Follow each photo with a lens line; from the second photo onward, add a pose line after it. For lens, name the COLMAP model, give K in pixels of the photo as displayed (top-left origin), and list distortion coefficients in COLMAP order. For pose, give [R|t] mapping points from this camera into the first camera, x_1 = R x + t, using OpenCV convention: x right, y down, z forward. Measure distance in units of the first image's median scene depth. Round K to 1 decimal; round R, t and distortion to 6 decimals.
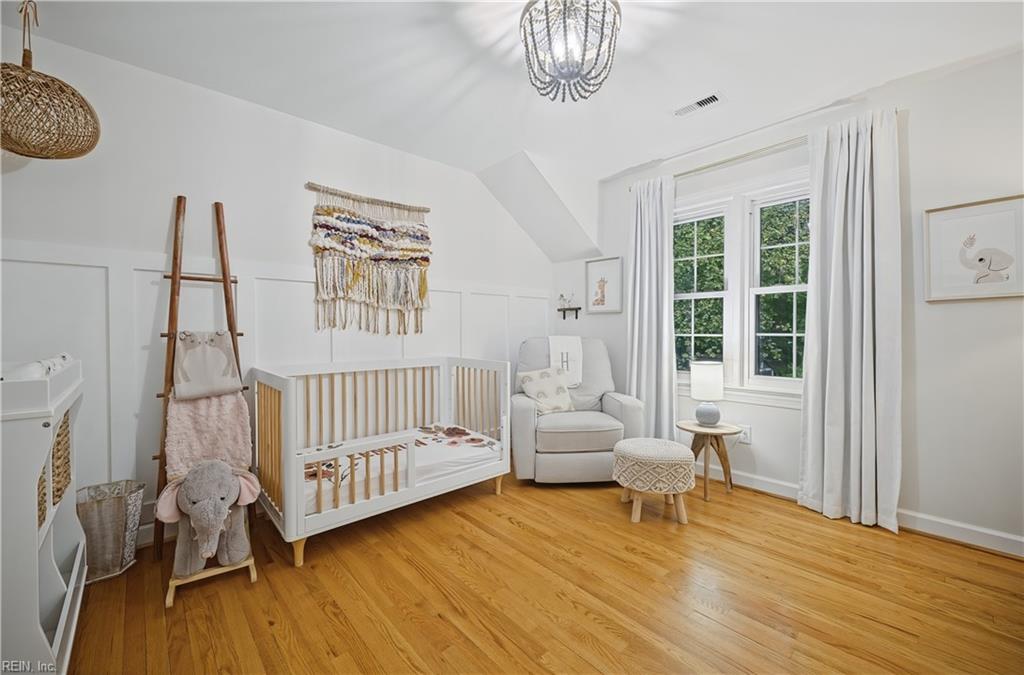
lens RADIAL K [[406.0, 0, 501.5], [0, 406.0, 330.9], [0, 0, 1]] dist [-0.000728, -0.001217]
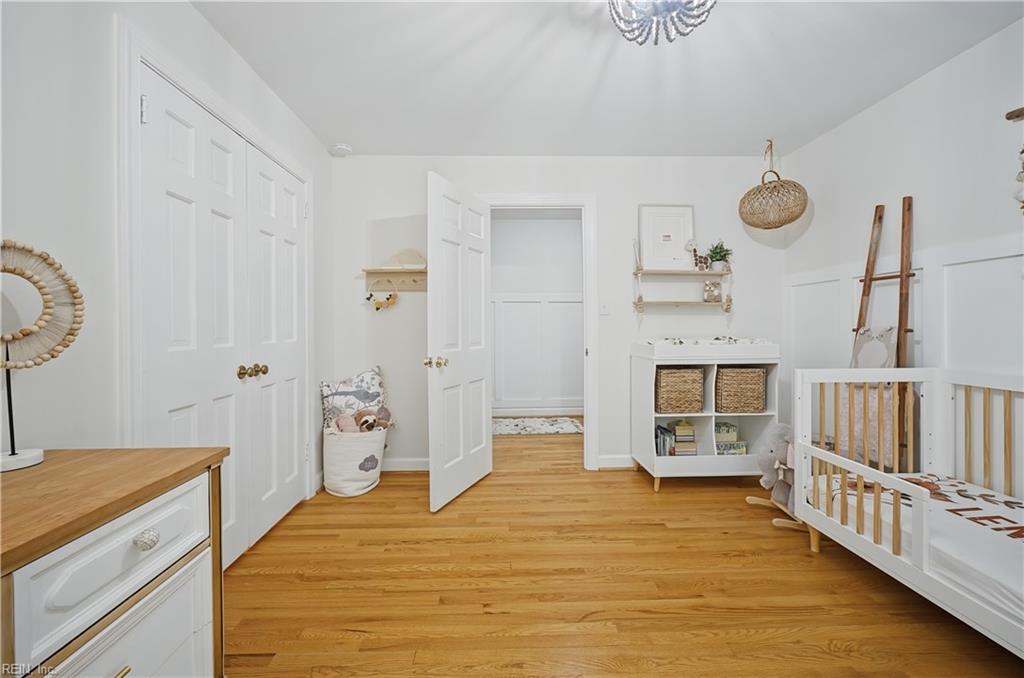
lens RADIAL K [[406.0, 0, 508.3], [0, 406.0, 335.3], [0, 0, 1]] dist [-0.000728, -0.001217]
pose [[-0.642802, 0.003917, -0.766023, 0.708033], [-0.007394, 0.999909, 0.011317, 0.016771], [0.765997, 0.012939, -0.642714, 0.942443]]
